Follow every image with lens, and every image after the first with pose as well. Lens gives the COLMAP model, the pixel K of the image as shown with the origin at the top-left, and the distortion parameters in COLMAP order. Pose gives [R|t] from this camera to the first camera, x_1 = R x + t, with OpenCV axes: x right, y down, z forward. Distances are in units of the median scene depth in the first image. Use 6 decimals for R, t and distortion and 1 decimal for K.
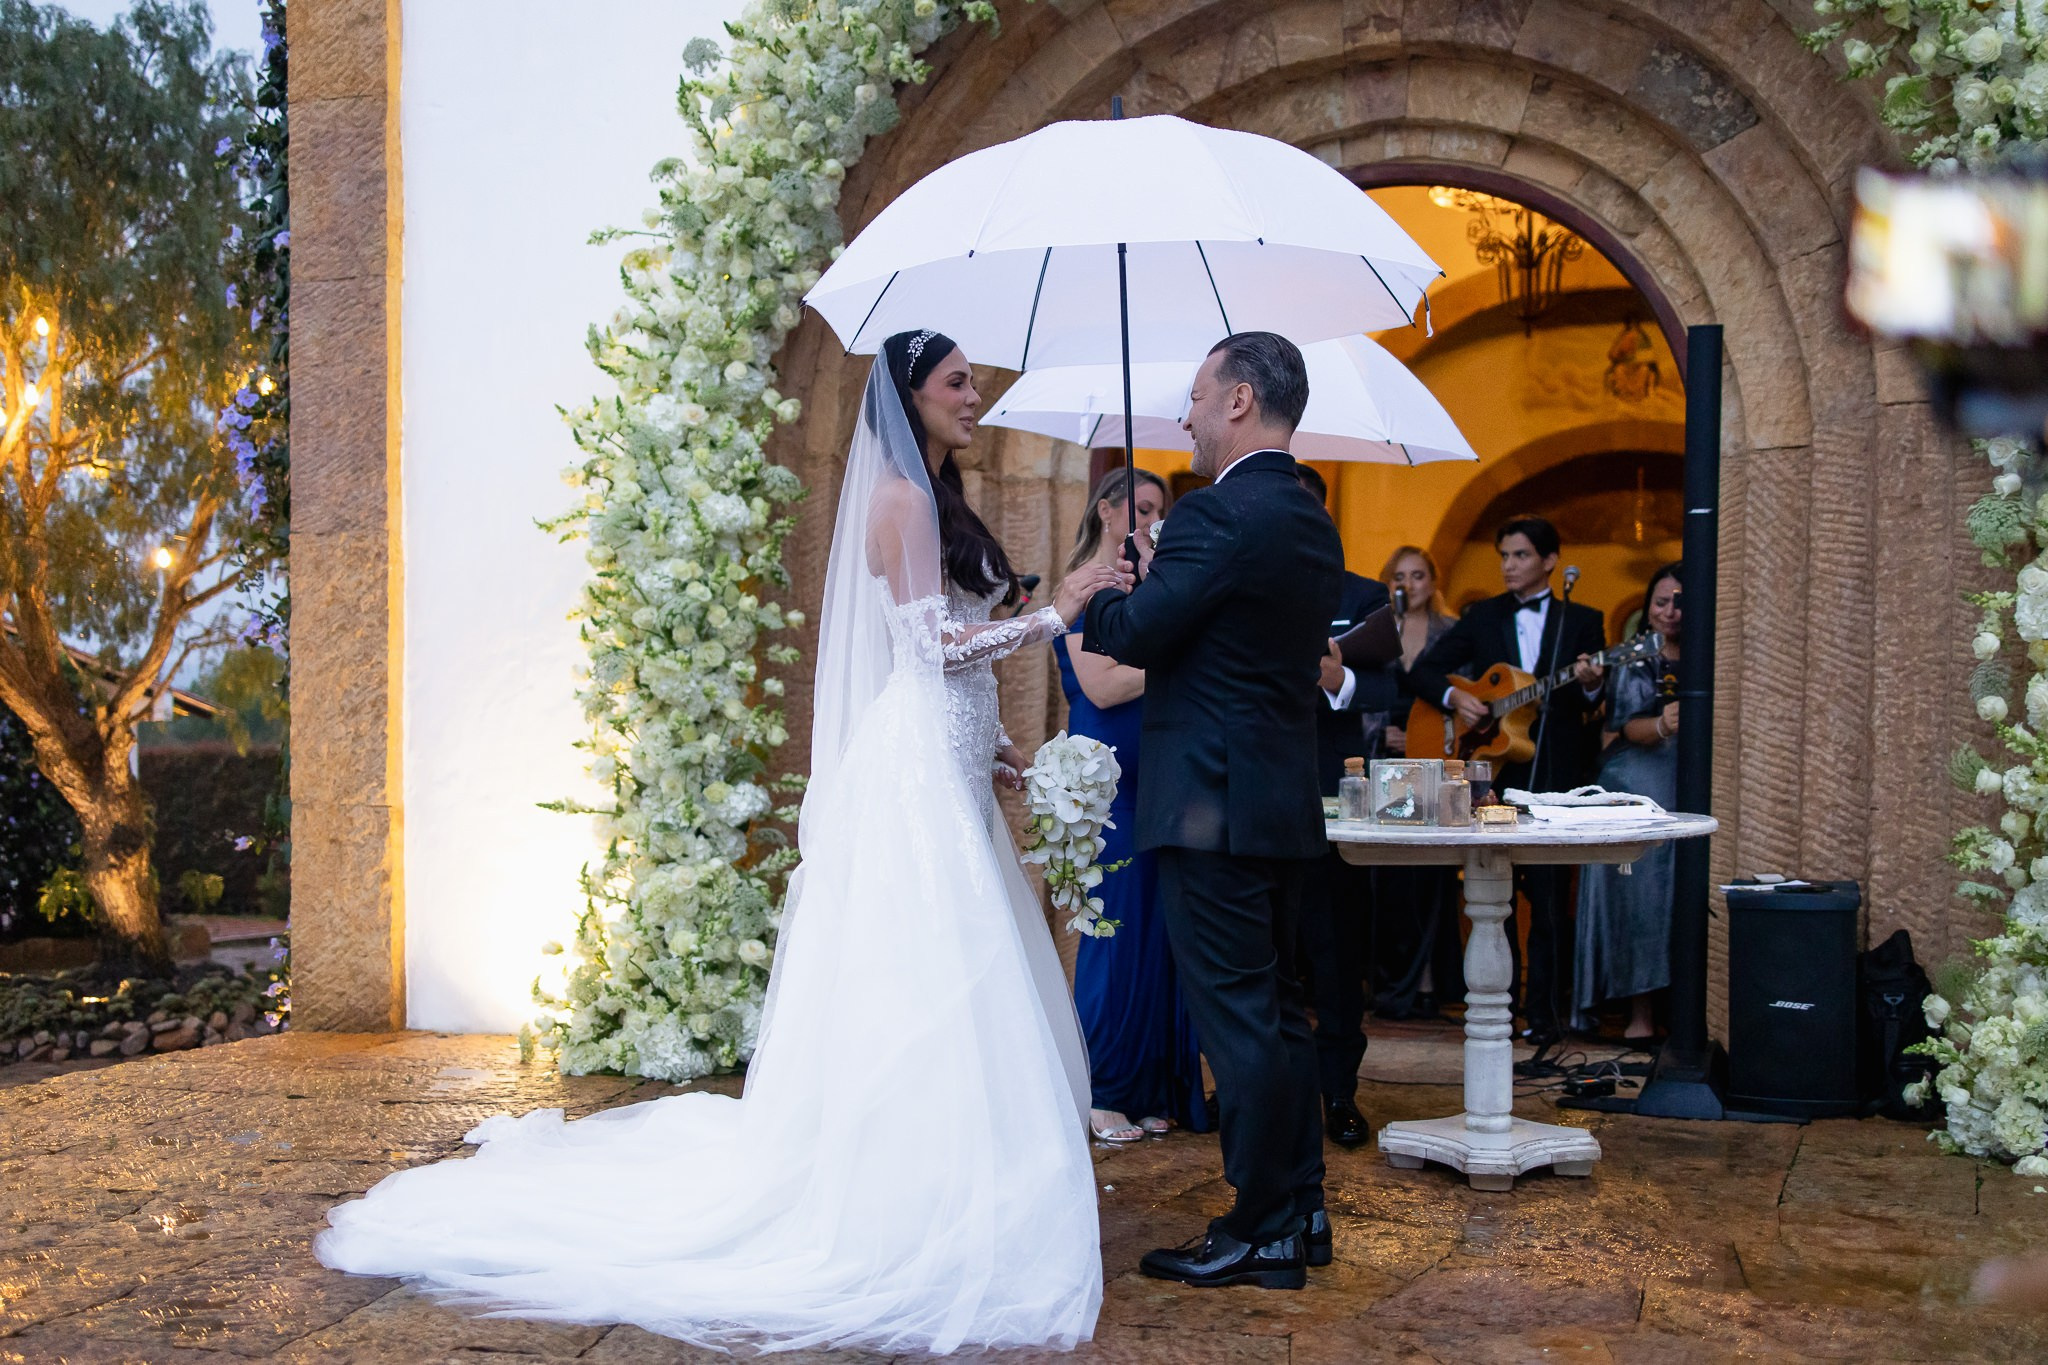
lens RADIAL K [[2245.1, 0, 1014.6], [0, 2245.1, 824.4], [0, 0, 1]] dist [0.115695, -0.005828]
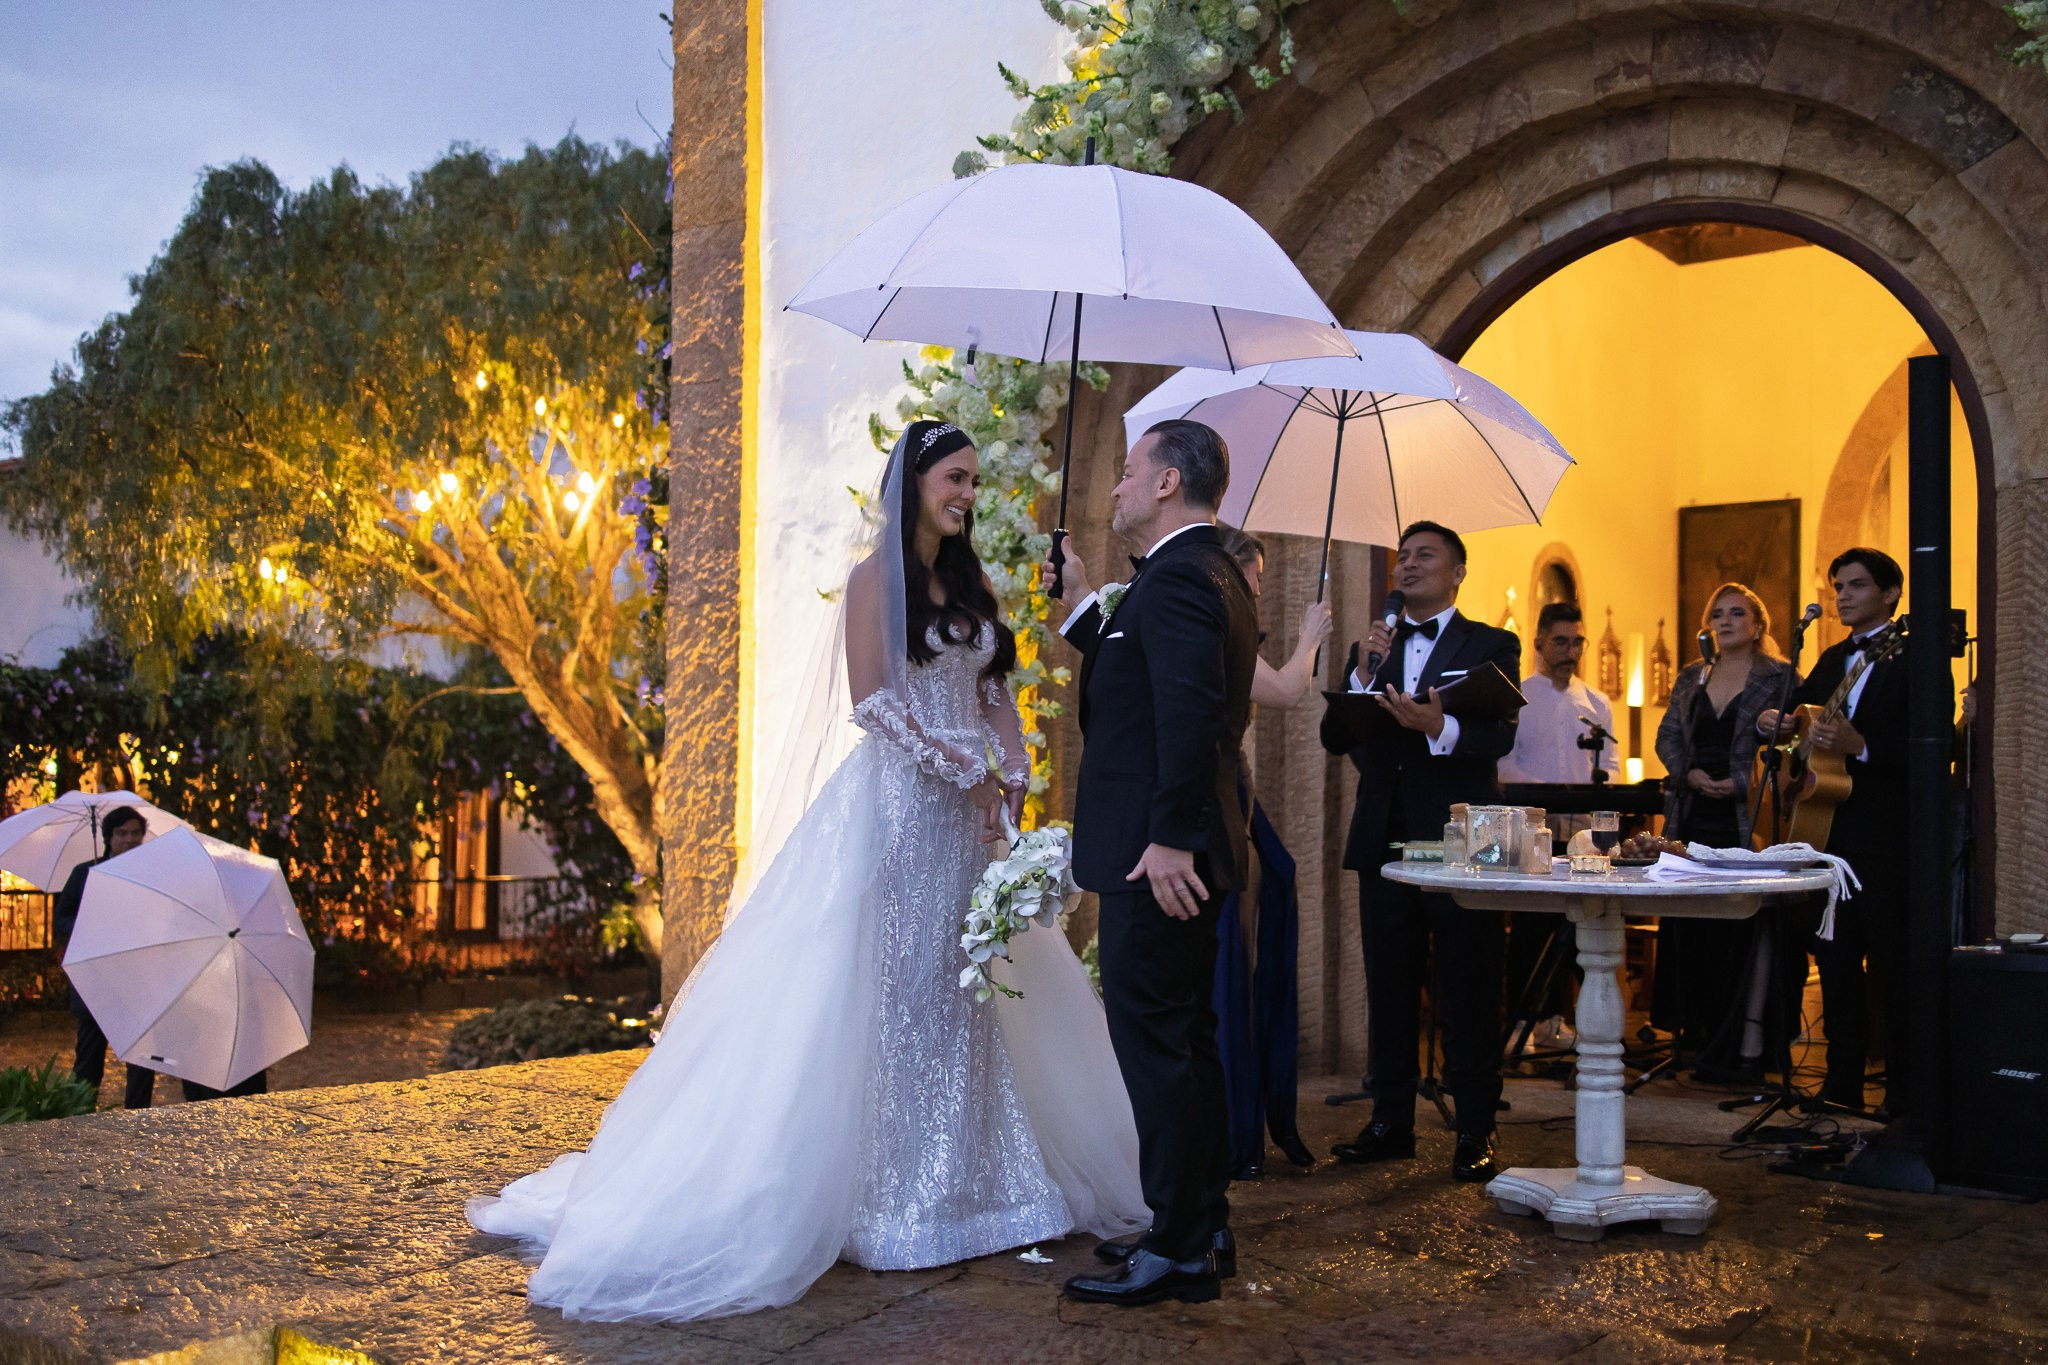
lens RADIAL K [[2296.3, 0, 1019.6], [0, 2296.3, 770.8], [0, 0, 1]] dist [0.168143, -0.037138]
pose [[0.953564, -0.002062, -0.301184, 0.218566], [-0.011622, 0.998980, -0.043636, 0.002258], [0.300967, 0.045110, 0.952567, -0.045130]]
